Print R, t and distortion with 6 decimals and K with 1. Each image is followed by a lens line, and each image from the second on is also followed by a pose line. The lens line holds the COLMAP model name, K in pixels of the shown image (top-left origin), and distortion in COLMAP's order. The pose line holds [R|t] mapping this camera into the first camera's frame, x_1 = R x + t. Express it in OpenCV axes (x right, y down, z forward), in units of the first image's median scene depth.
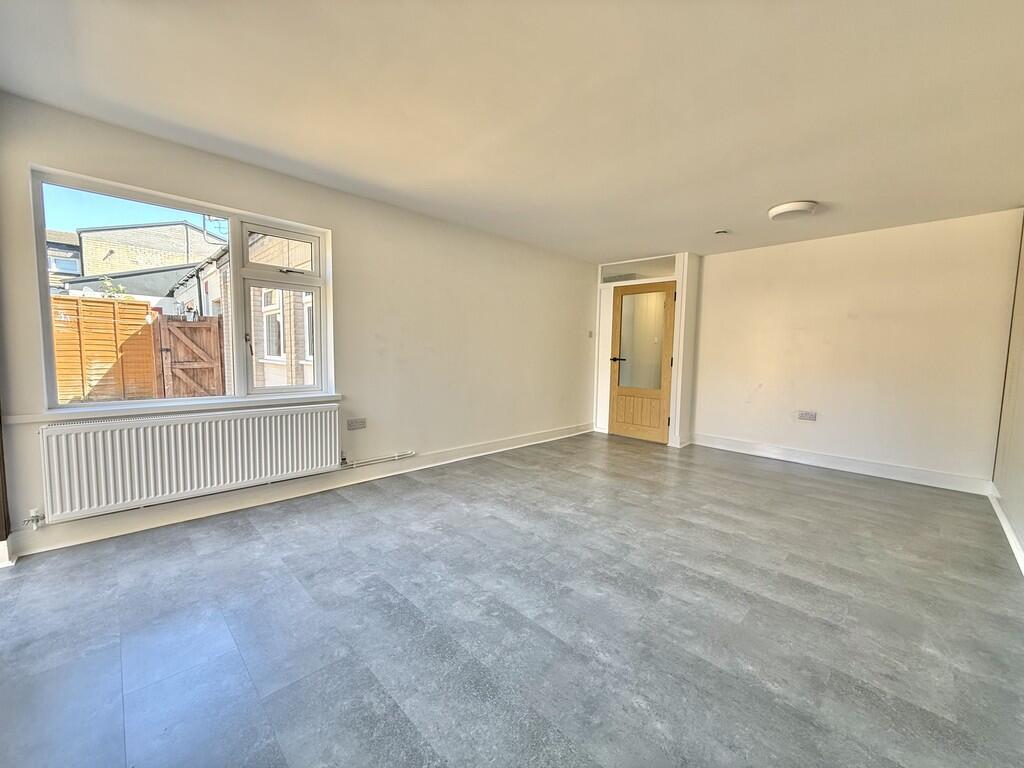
lens RADIAL K [[408.9, 0, 512.0], [0, 408.9, 384.0], [0, 0, 1]] dist [0.001427, -0.001018]
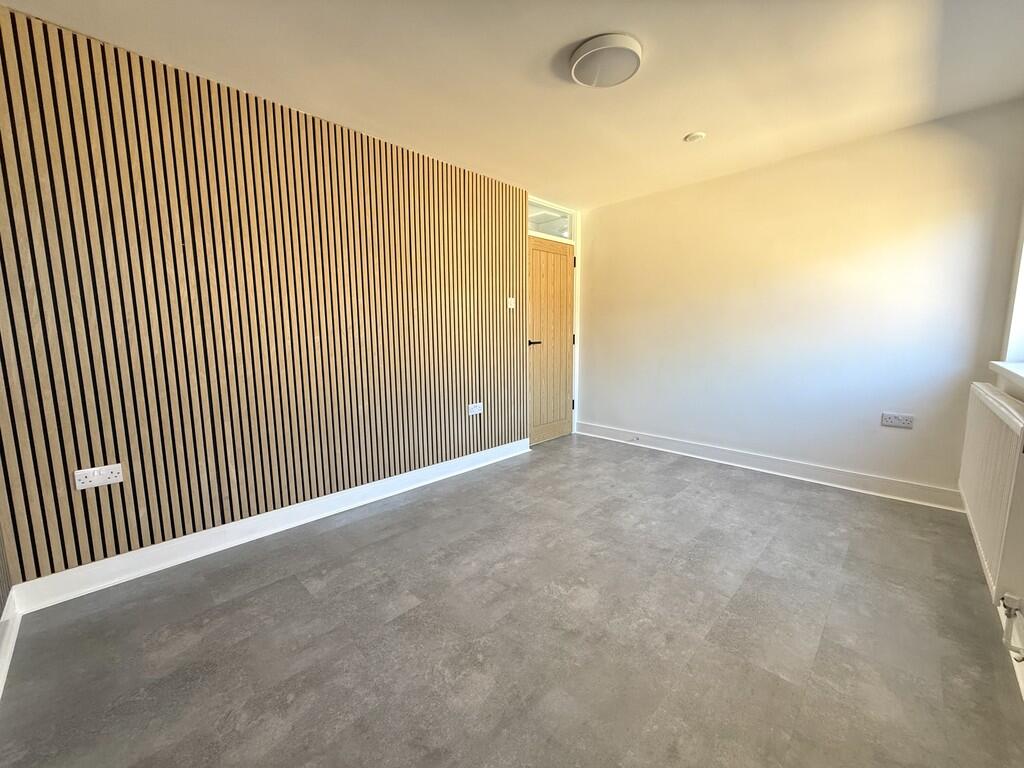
lens RADIAL K [[408.9, 0, 520.3], [0, 408.9, 384.5], [0, 0, 1]] dist [0.001427, -0.001018]
pose [[-0.037128, -0.154976, 0.987220, -0.628411], [0.083509, 0.983965, 0.157606, -0.110041], [-0.995815, 0.088293, -0.023590, 1.100461]]
